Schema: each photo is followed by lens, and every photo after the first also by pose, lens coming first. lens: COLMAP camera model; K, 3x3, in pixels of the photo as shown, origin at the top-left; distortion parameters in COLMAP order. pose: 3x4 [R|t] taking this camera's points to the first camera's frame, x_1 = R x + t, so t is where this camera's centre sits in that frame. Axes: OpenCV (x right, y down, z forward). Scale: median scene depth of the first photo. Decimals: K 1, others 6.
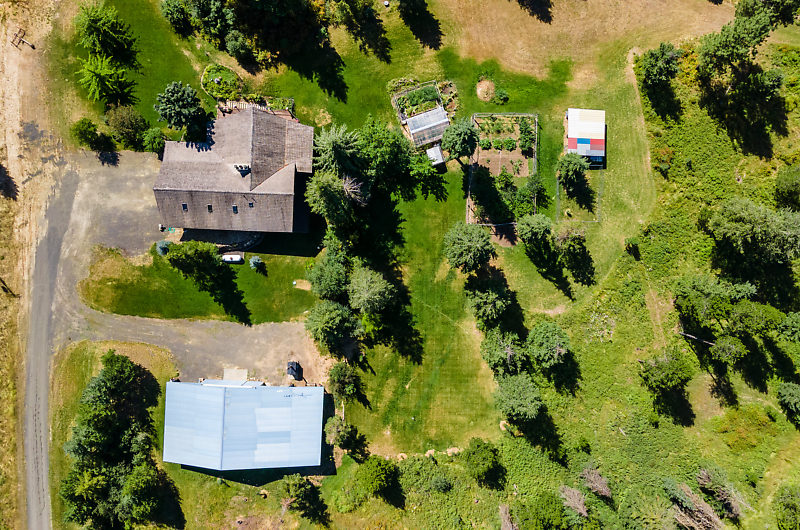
lens RADIAL K [[725.6, 0, 427.6], [0, 725.6, 267.0], [0, 0, 1]] dist [0.038322, 0.002042]
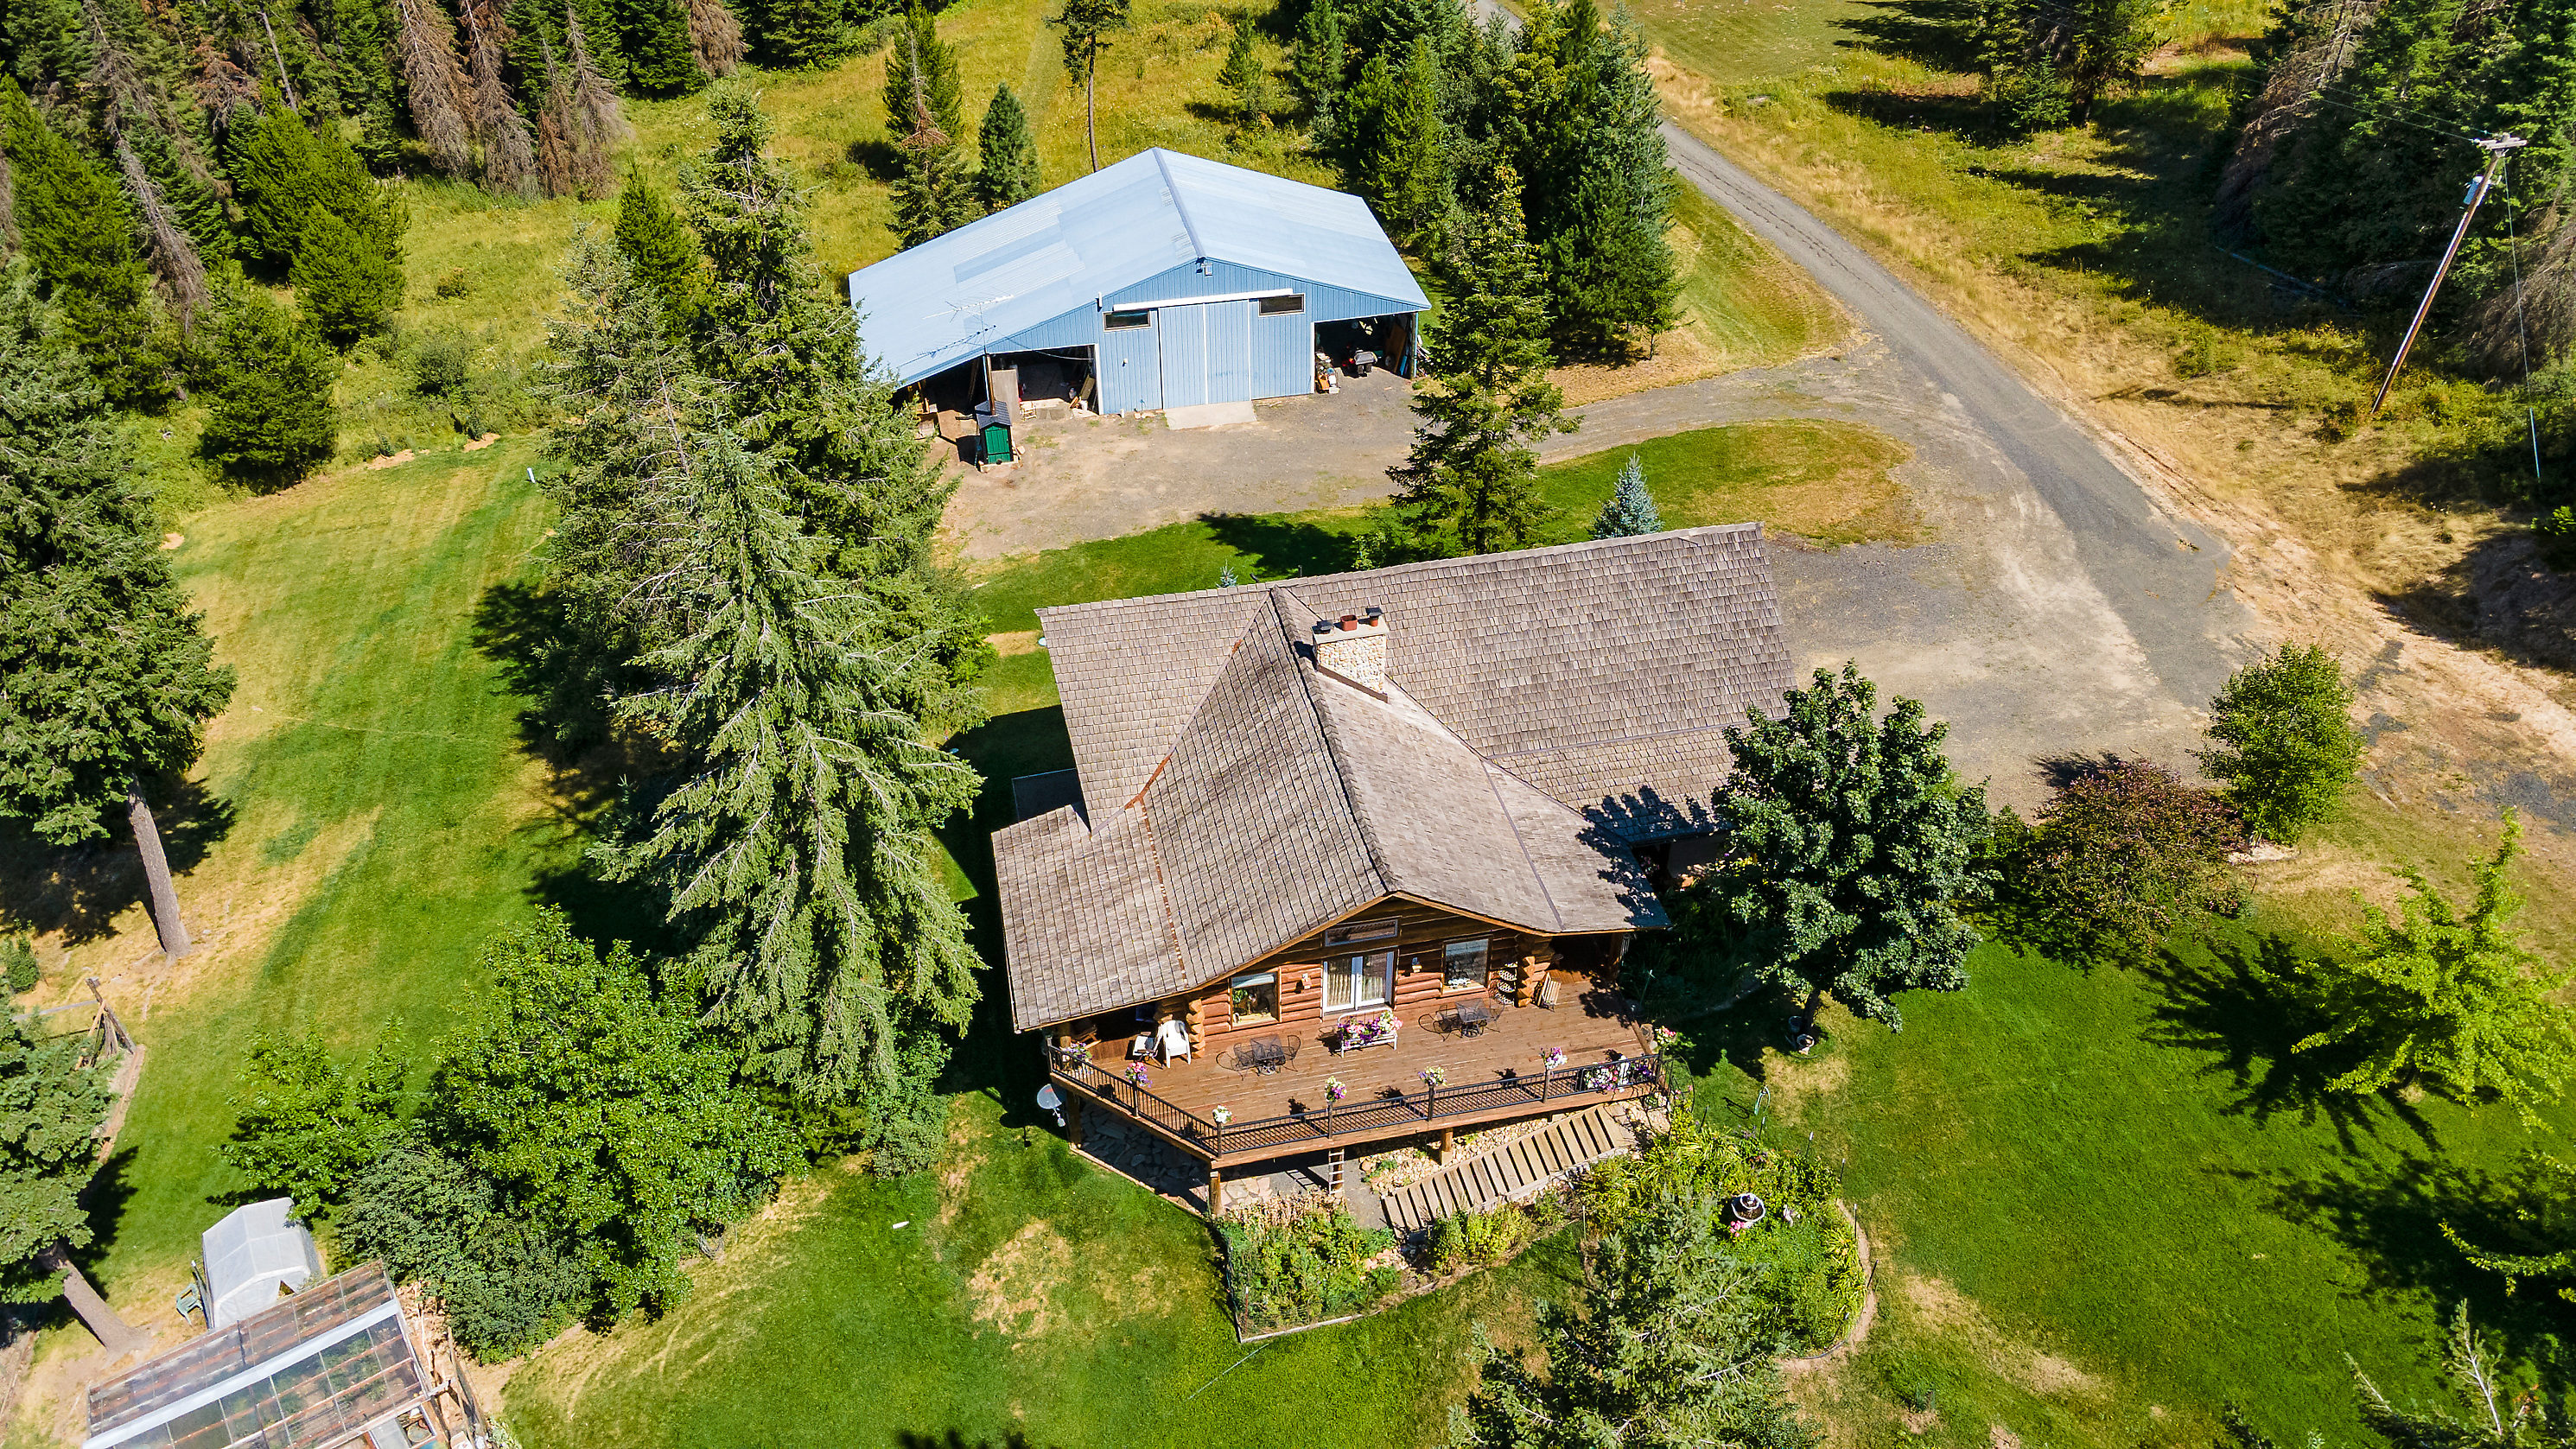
lens RADIAL K [[1854.0, 0, 1266.6], [0, 1854.0, 736.7], [0, 0, 1]] dist [-0.002043, 0.058408]
pose [[-0.968436, 0.158731, -0.192186, -0.135259], [-0.249232, -0.604715, 0.756441, -0.434368], [0.003853, 0.780464, 0.625189, 0.672143]]
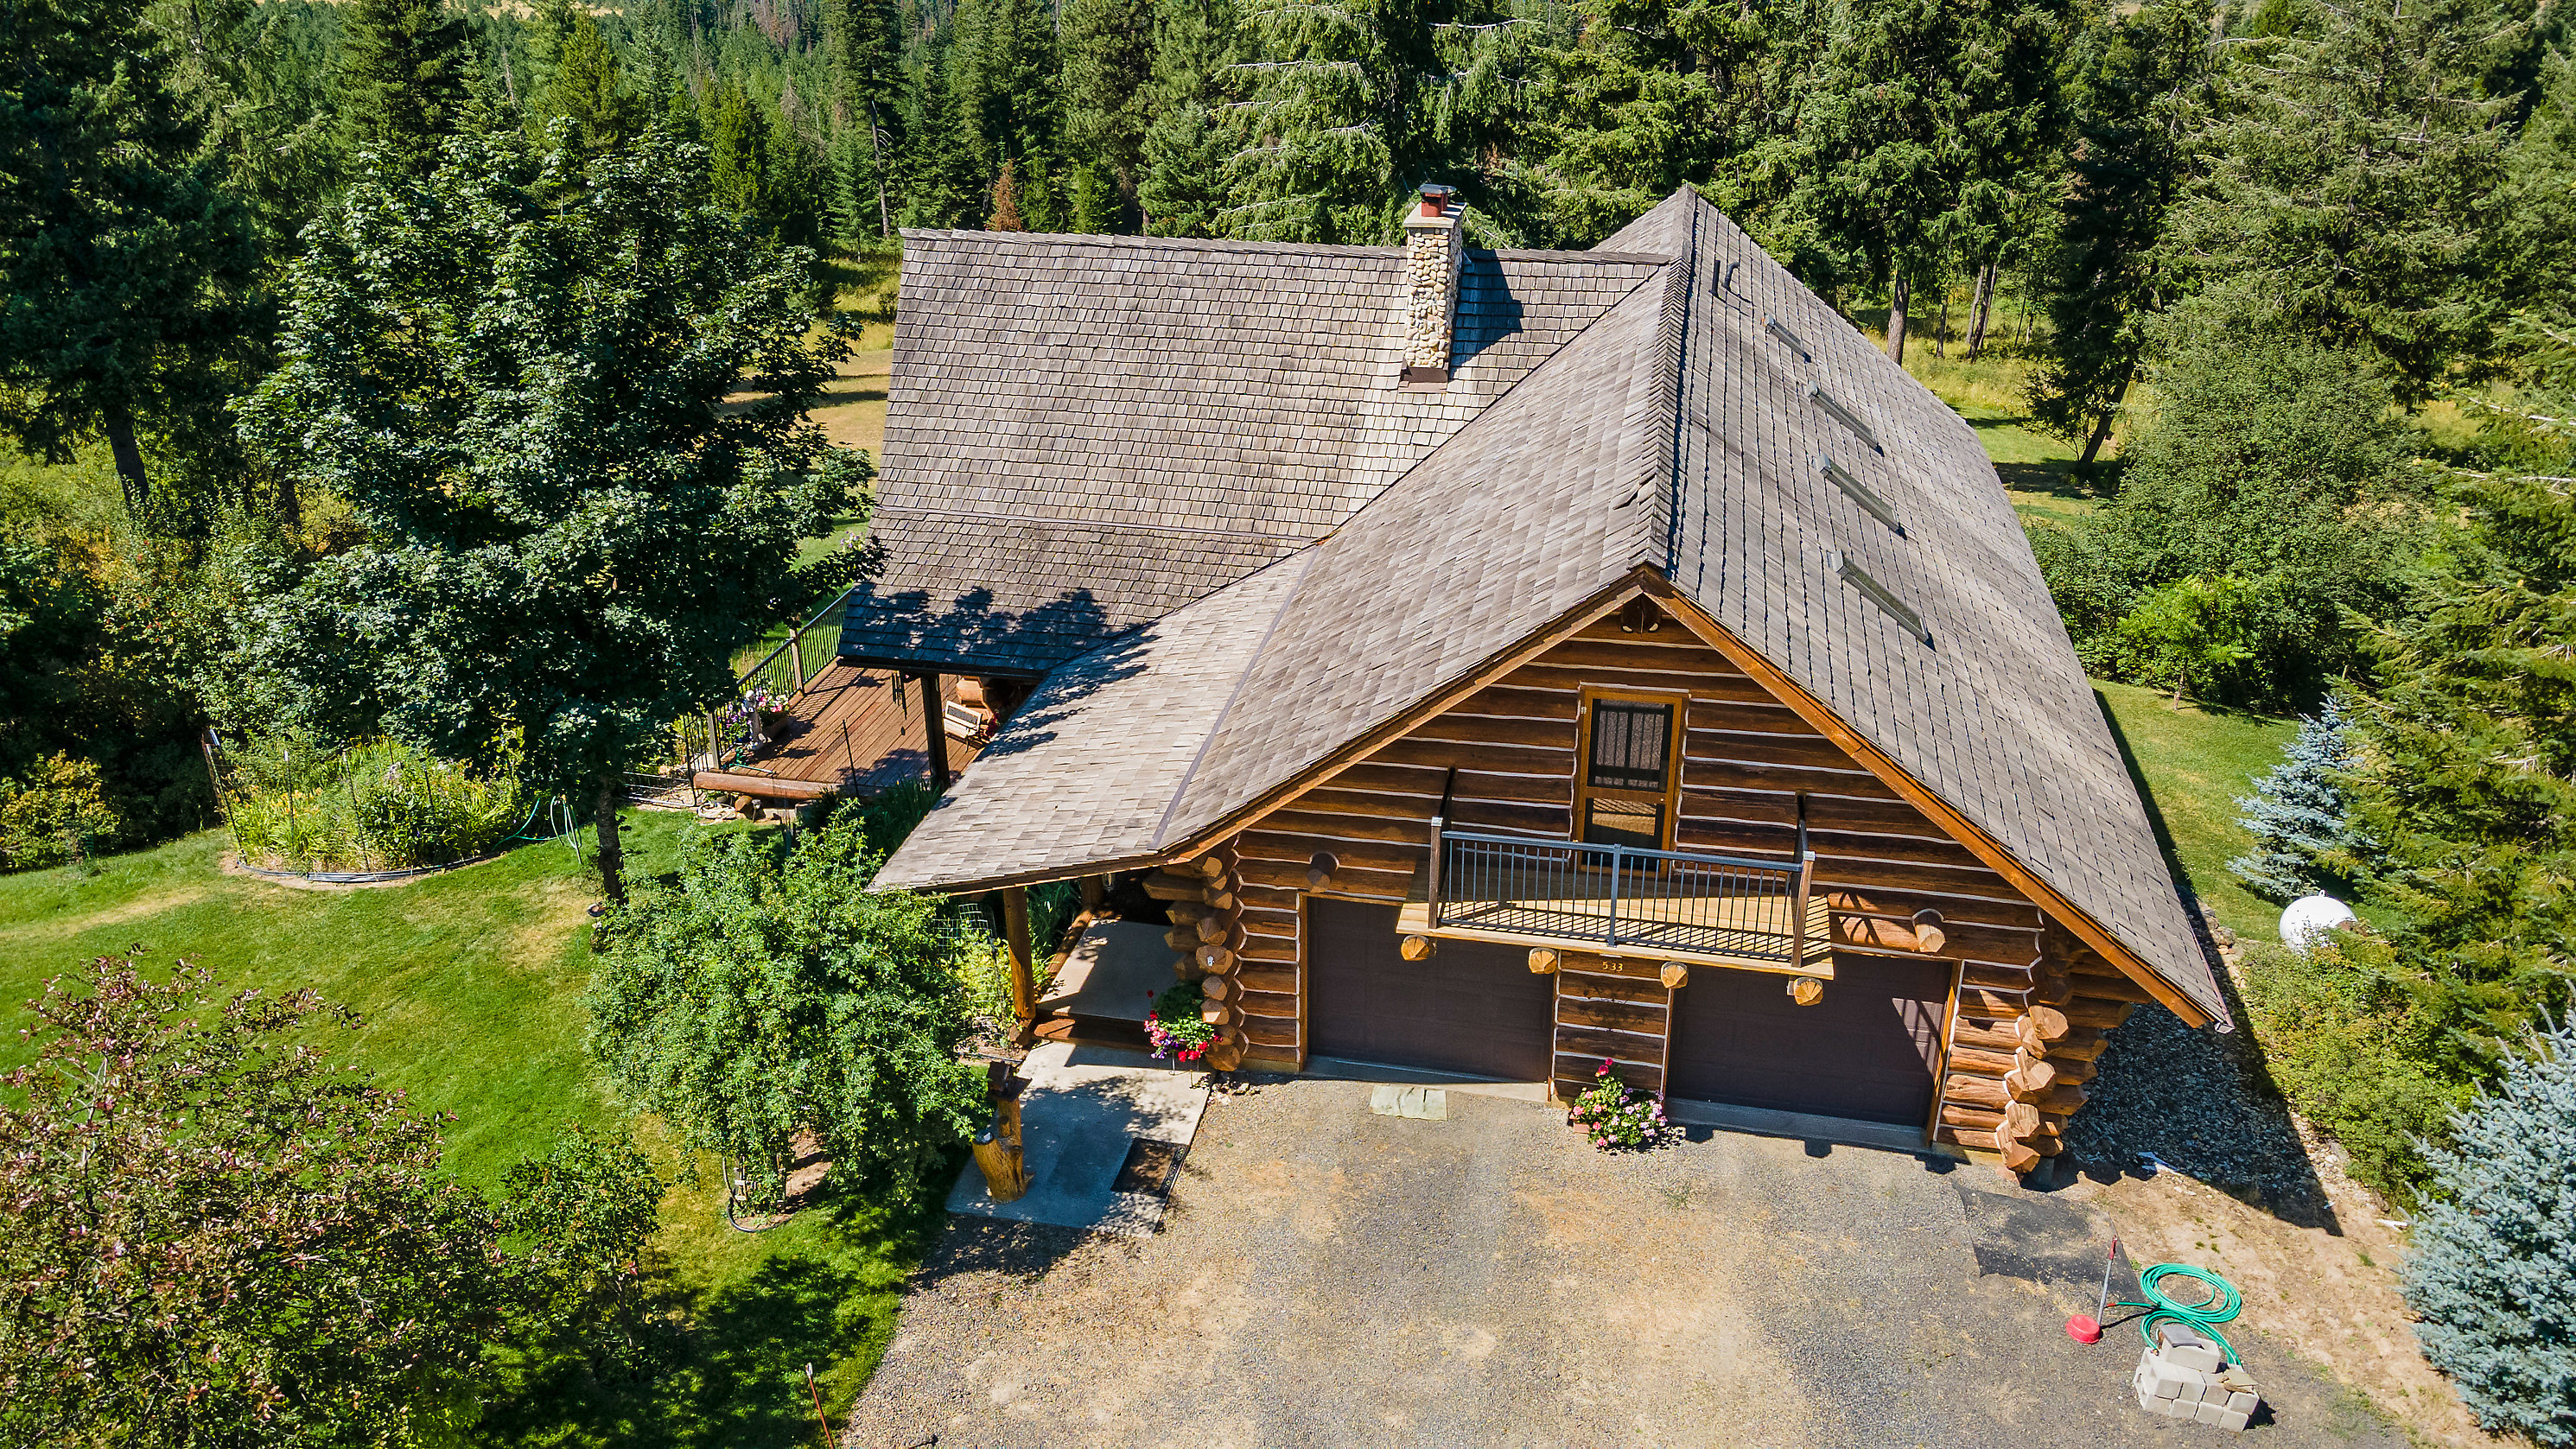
lens RADIAL K [[1891.4, 0, 1272.6], [0, 1891.4, 715.9], [0, 0, 1]] dist [0.000785, 0.073591]
pose [[0.172641, -0.404479, 0.898105, -0.476084], [0.984801, 0.053246, -0.165326, -0.100389], [0.019050, 0.912996, 0.407524, 0.864230]]
